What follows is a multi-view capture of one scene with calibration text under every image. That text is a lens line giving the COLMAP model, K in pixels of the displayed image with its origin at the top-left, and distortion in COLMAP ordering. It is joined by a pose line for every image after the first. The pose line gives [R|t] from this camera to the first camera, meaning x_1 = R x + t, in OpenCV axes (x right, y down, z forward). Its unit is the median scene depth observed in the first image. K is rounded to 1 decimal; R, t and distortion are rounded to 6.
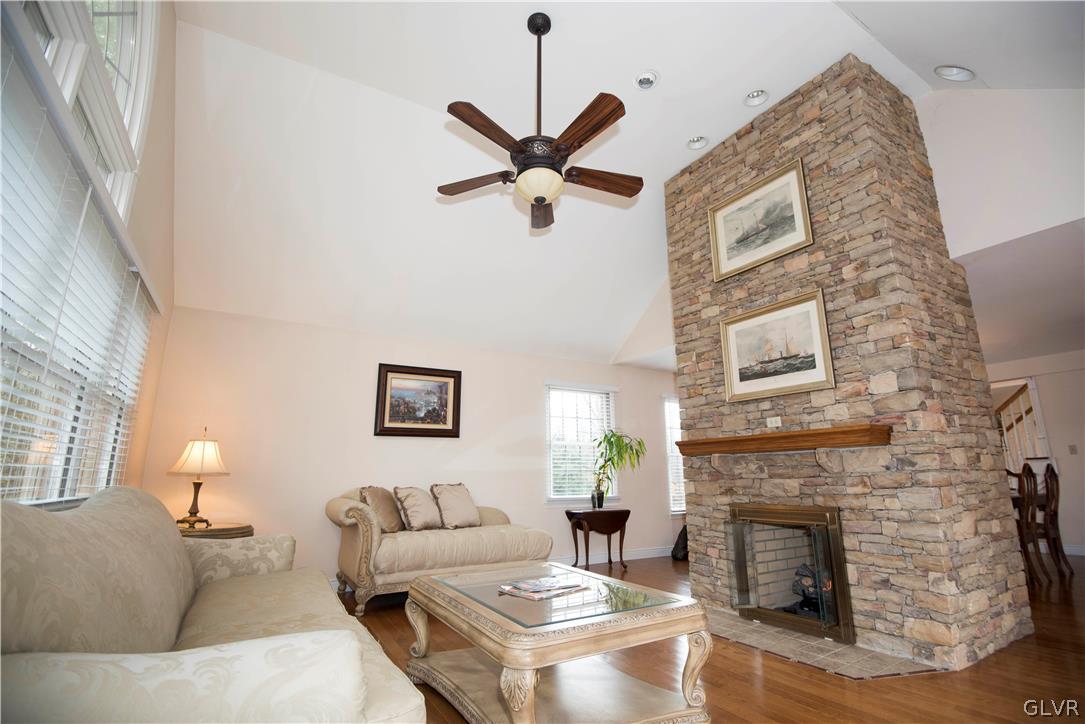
lens RADIAL K [[497.4, 0, 549.7], [0, 497.4, 357.7], [0, 0, 1]] dist [-0.002711, -0.028087]
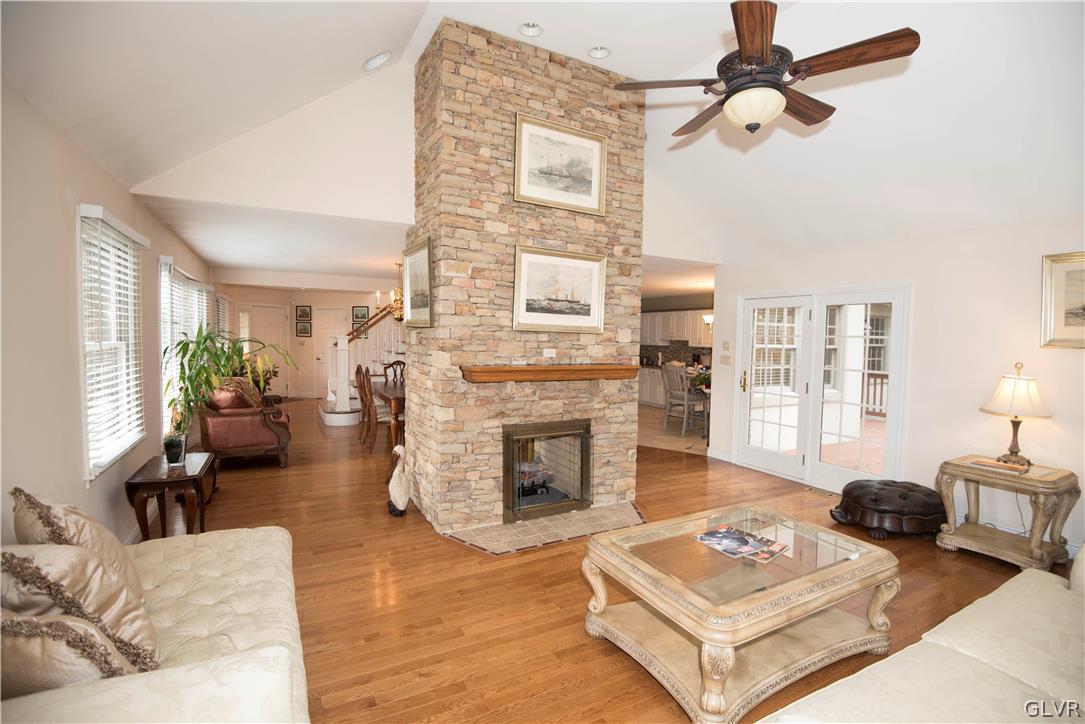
lens RADIAL K [[497.4, 0, 549.7], [0, 497.4, 357.7], [0, 0, 1]] dist [-0.002711, -0.028087]
pose [[0.033822, -0.040174, 0.998620, -0.798603], [-0.255581, 0.965620, 0.047503, 0.095834], [-0.966196, -0.256835, 0.022392, 1.093739]]
